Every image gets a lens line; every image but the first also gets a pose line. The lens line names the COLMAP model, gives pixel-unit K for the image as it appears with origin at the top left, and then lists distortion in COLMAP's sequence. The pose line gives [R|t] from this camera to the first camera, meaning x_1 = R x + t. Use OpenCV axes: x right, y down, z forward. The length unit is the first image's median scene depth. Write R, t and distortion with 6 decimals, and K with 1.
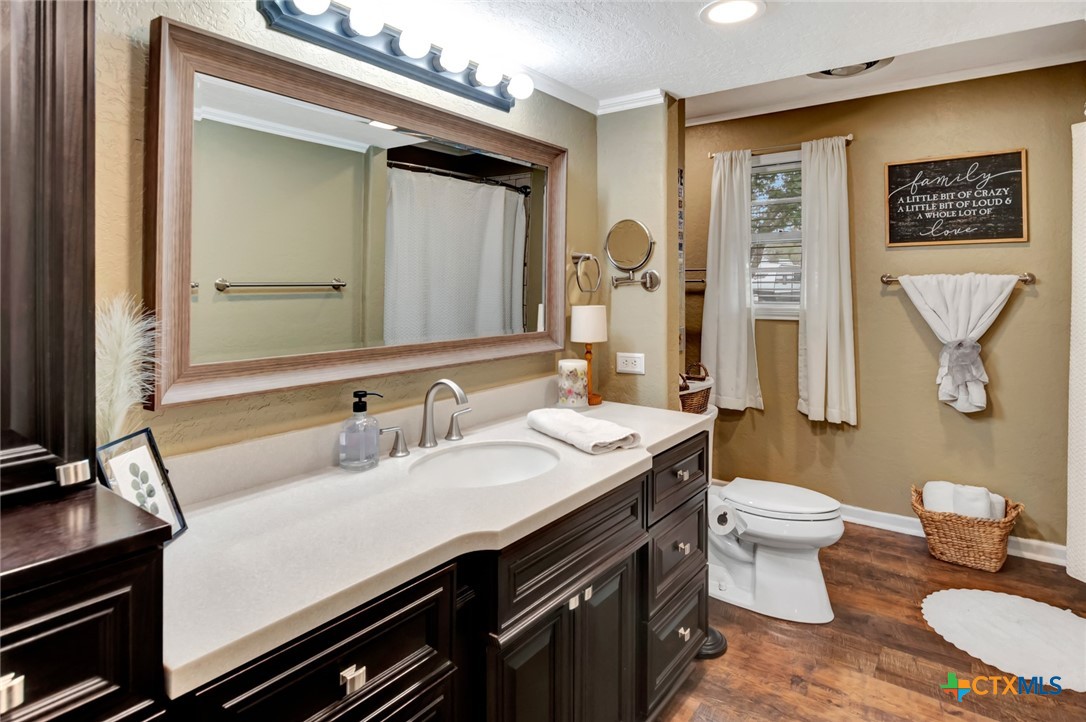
lens RADIAL K [[600.1, 0, 547.6], [0, 600.1, 341.7], [0, 0, 1]] dist [0.002457, -0.009574]
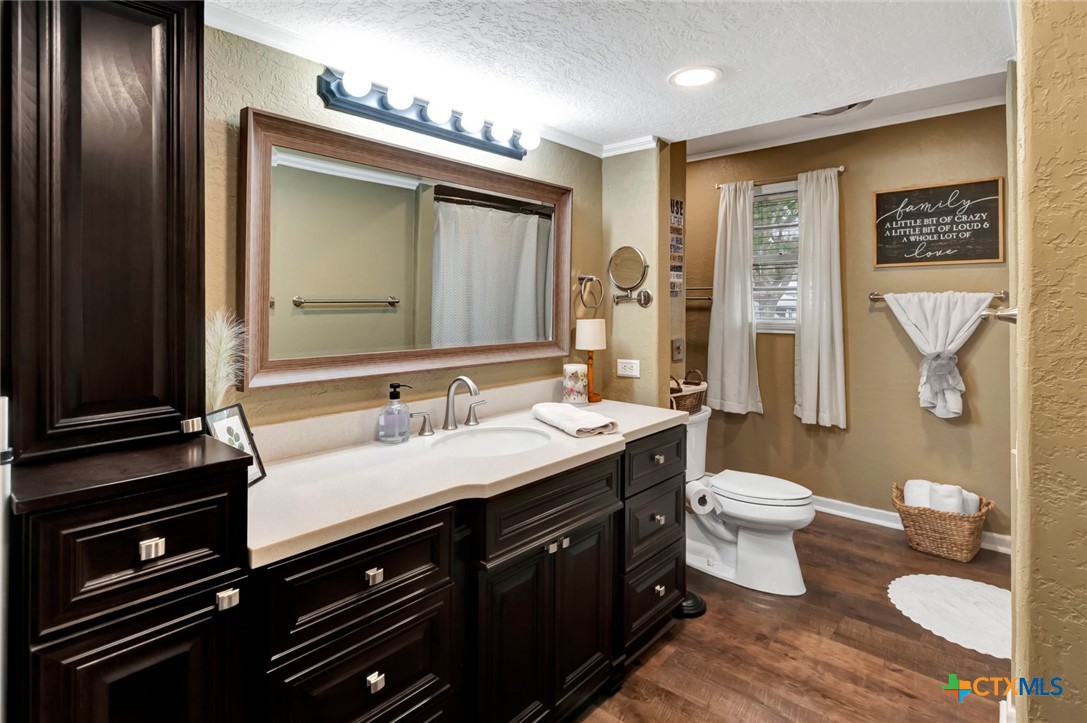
lens RADIAL K [[551.6, 0, 543.5], [0, 551.6, 361.5], [0, 0, 1]] dist [0.005519, 0.000563]
pose [[0.996195, 0.010442, -0.086520, 0.075655], [-0.009290, 0.999863, 0.013711, 0.010684], [0.086651, -0.012855, 0.996156, -0.111020]]
